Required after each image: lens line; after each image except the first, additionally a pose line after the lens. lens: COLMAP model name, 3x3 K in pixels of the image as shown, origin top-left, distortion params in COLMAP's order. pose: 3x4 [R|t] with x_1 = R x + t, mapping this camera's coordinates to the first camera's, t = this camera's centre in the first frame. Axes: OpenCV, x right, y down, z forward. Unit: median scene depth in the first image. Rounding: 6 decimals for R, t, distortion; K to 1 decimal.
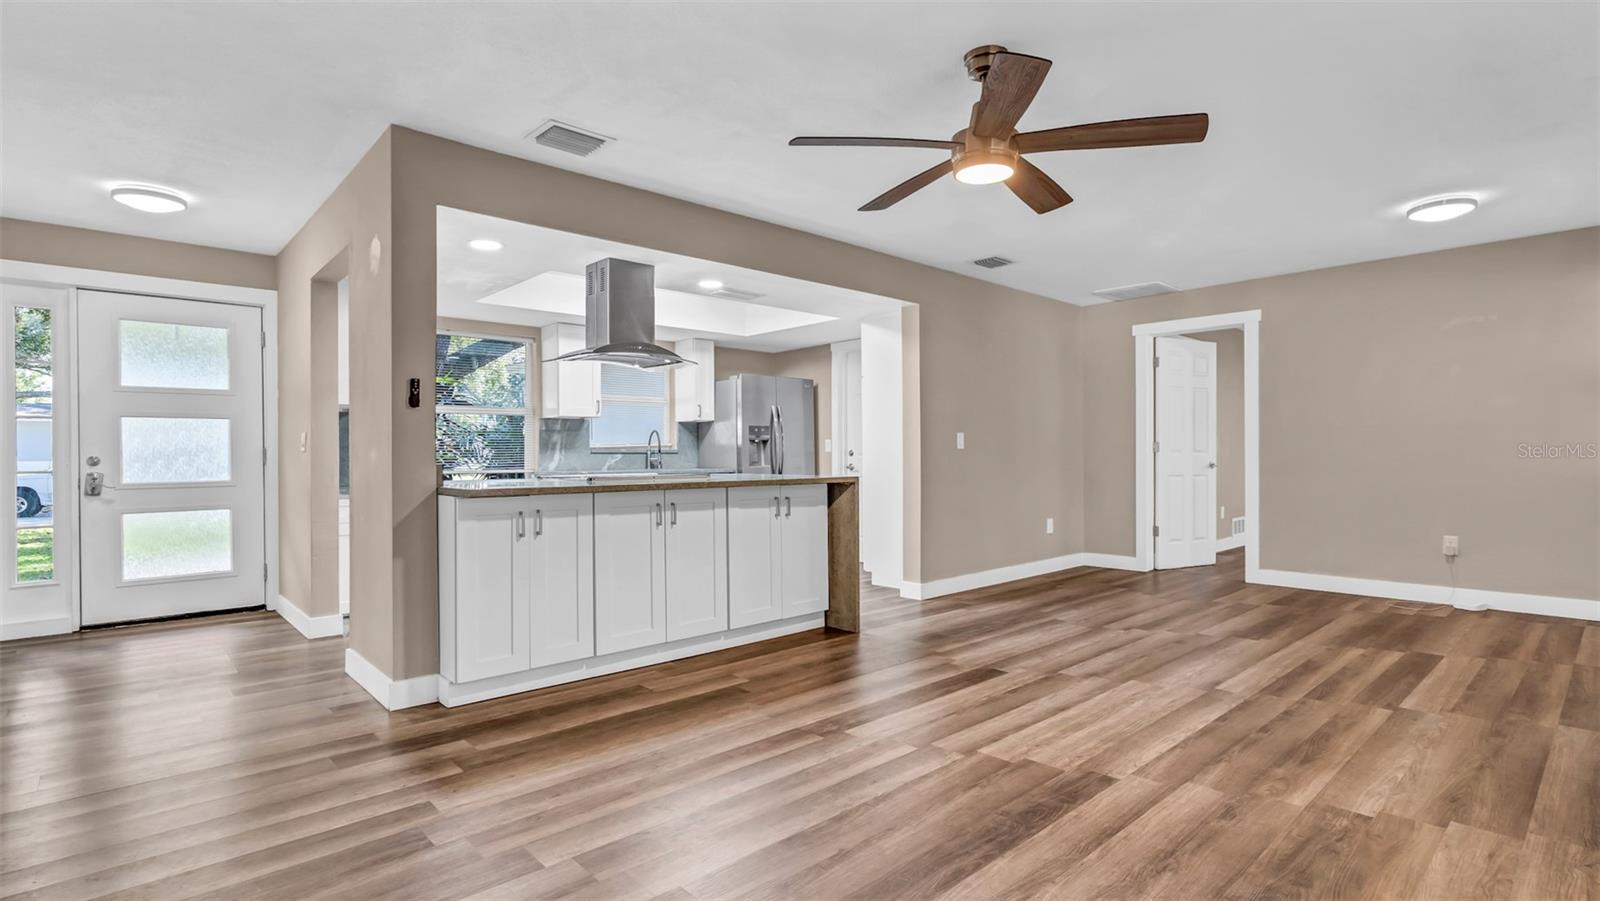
lens RADIAL K [[759.3, 0, 805.1], [0, 759.3, 453.8], [0, 0, 1]] dist [0.002644, 0.000850]
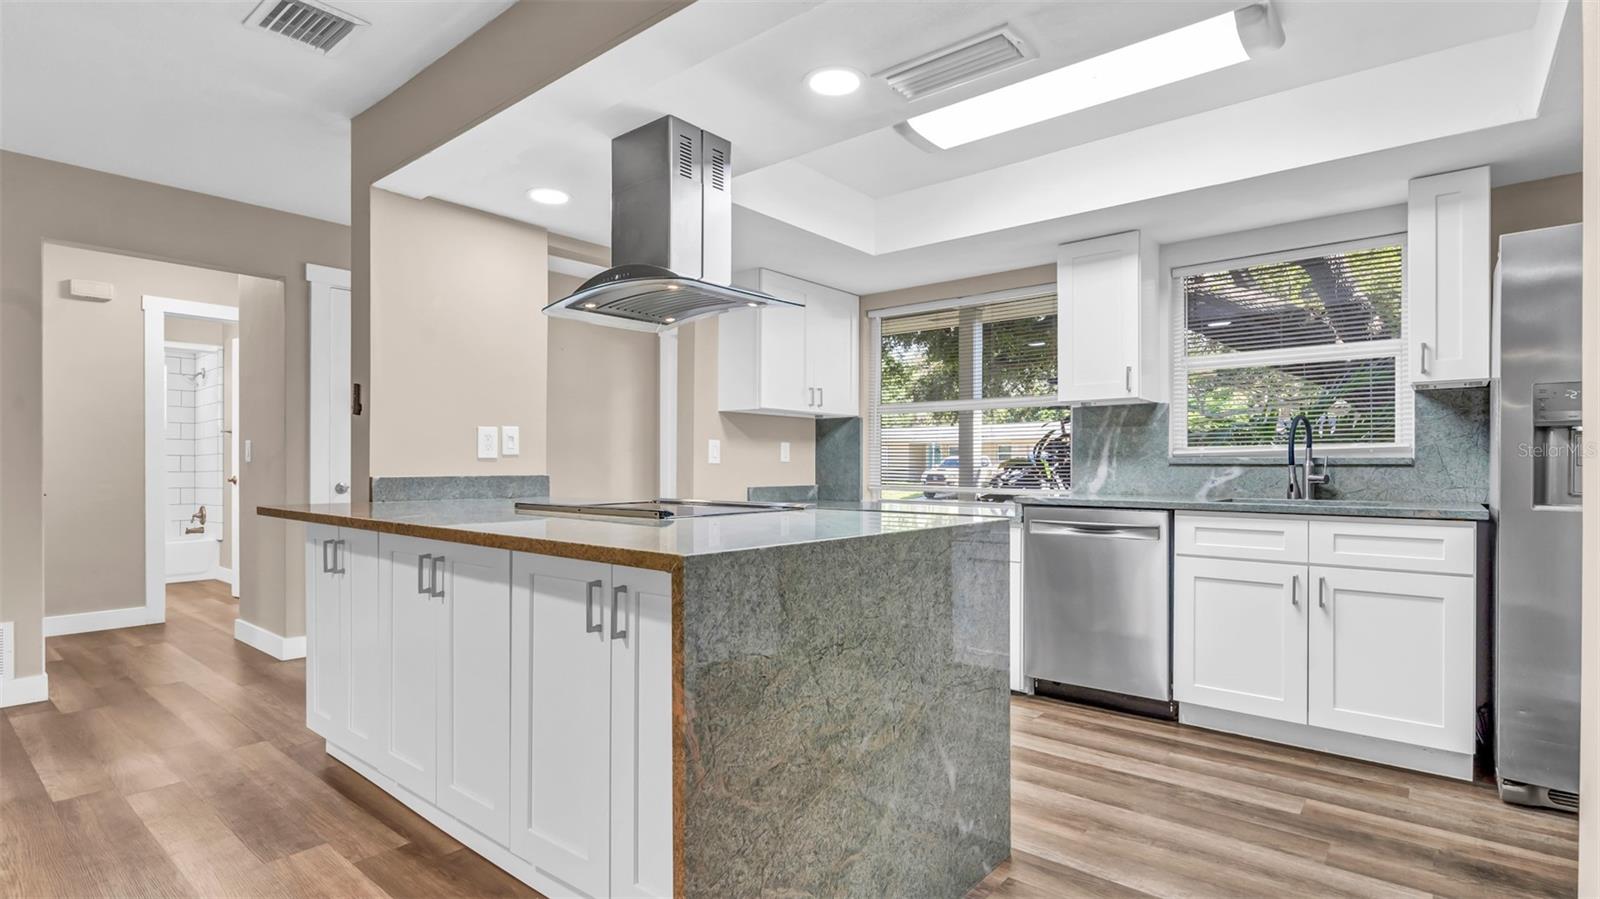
lens RADIAL K [[778.6, 0, 794.3], [0, 778.6, 463.5], [0, 0, 1]] dist [0.001021, 0.000242]
pose [[0.122079, 0.001494, -0.992519, 0.429727], [-0.002065, 0.999997, 0.001251, -0.003653], [0.992518, 0.001897, 0.122082, 1.233639]]
